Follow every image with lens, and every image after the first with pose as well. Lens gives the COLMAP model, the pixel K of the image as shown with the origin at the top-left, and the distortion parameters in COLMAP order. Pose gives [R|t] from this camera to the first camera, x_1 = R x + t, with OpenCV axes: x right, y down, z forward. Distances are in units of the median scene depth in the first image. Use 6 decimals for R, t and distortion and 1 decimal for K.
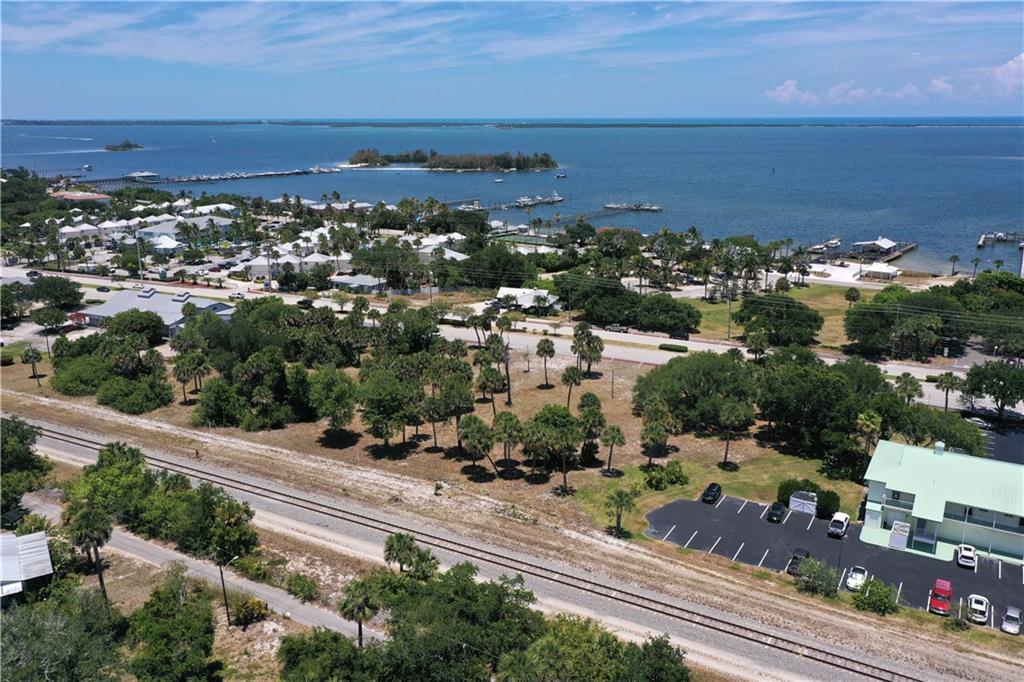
lens RADIAL K [[821.3, 0, 512.4], [0, 821.3, 340.4], [0, 0, 1]] dist [0.010393, 0.004210]
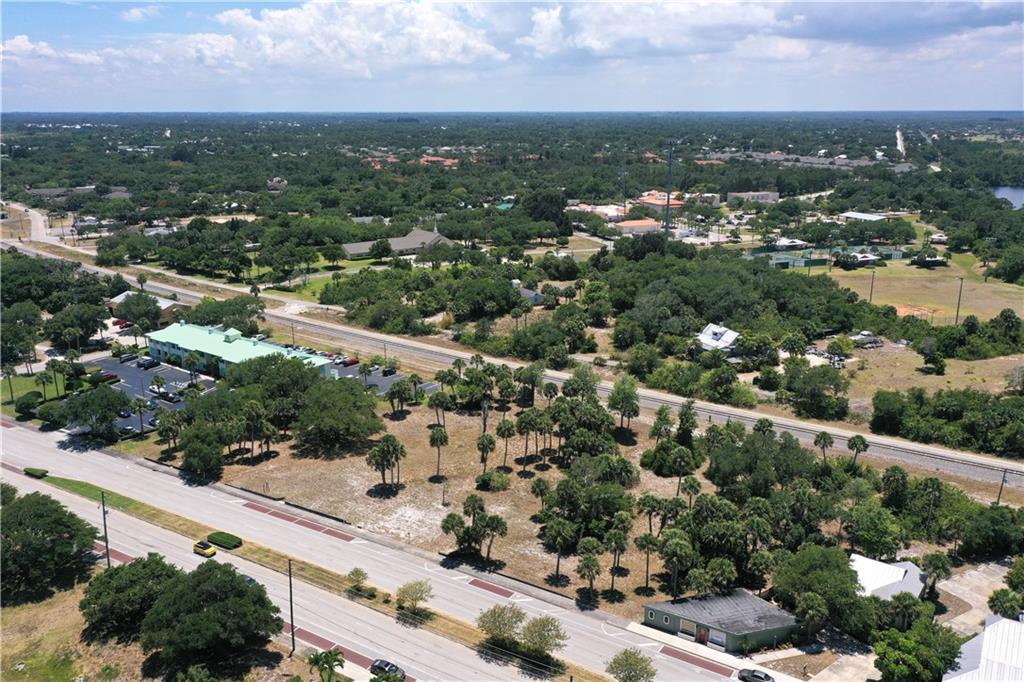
lens RADIAL K [[838.2, 0, 514.6], [0, 838.2, 342.3], [0, 0, 1]] dist [0.009431, 0.003770]
pose [[-0.992696, -0.028976, 0.117114, -0.157494], [0.035374, 0.858161, 0.512160, -0.576977], [-0.115343, 0.512562, -0.850868, 1.707172]]
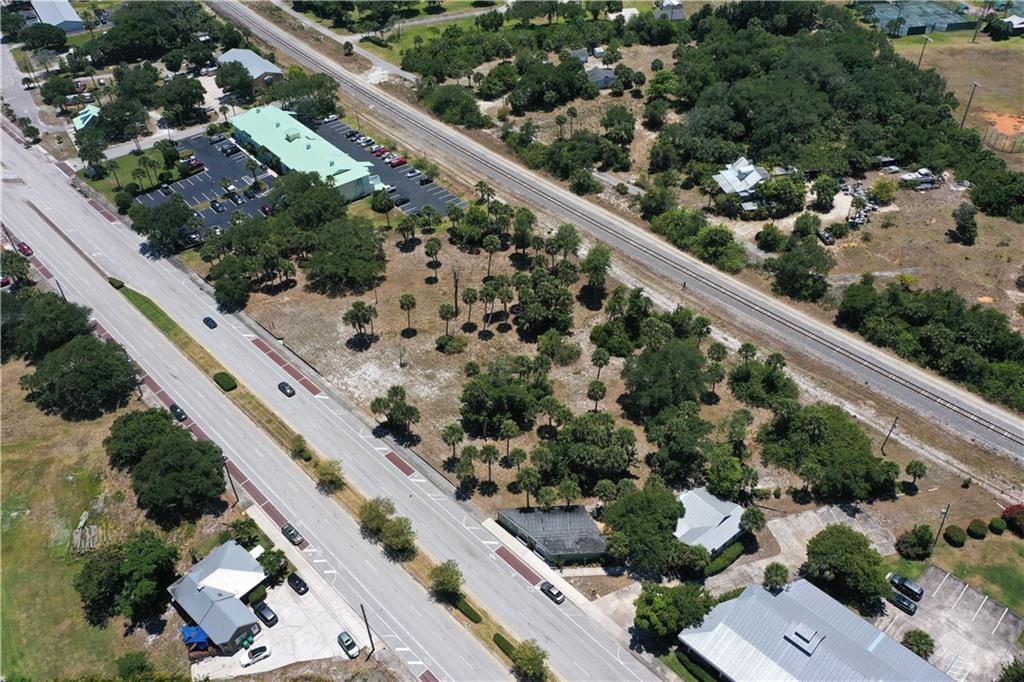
lens RADIAL K [[811.6, 0, 512.3], [0, 811.6, 338.1], [0, 0, 1]] dist [0.005085, 0.002468]
pose [[-0.932512, -0.202726, 0.298869, -0.422899], [0.129724, 0.584306, 0.801098, -0.809649], [-0.337035, 0.785804, -0.518574, 1.502837]]
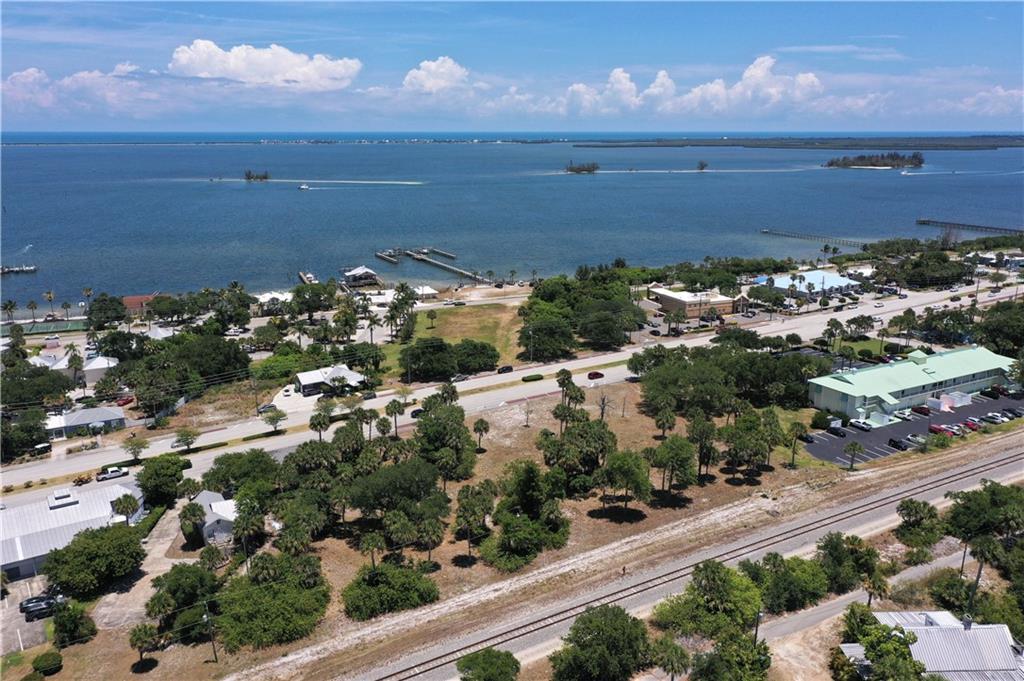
lens RADIAL K [[827.3, 0, 513.4], [0, 827.3, 340.6], [0, 0, 1]] dist [0.011277, 0.003153]
pose [[0.506623, -0.212095, 0.835673, -0.937116], [0.227419, 0.967816, 0.107761, -0.206524], [-0.831633, 0.135454, 0.538552, 0.403349]]
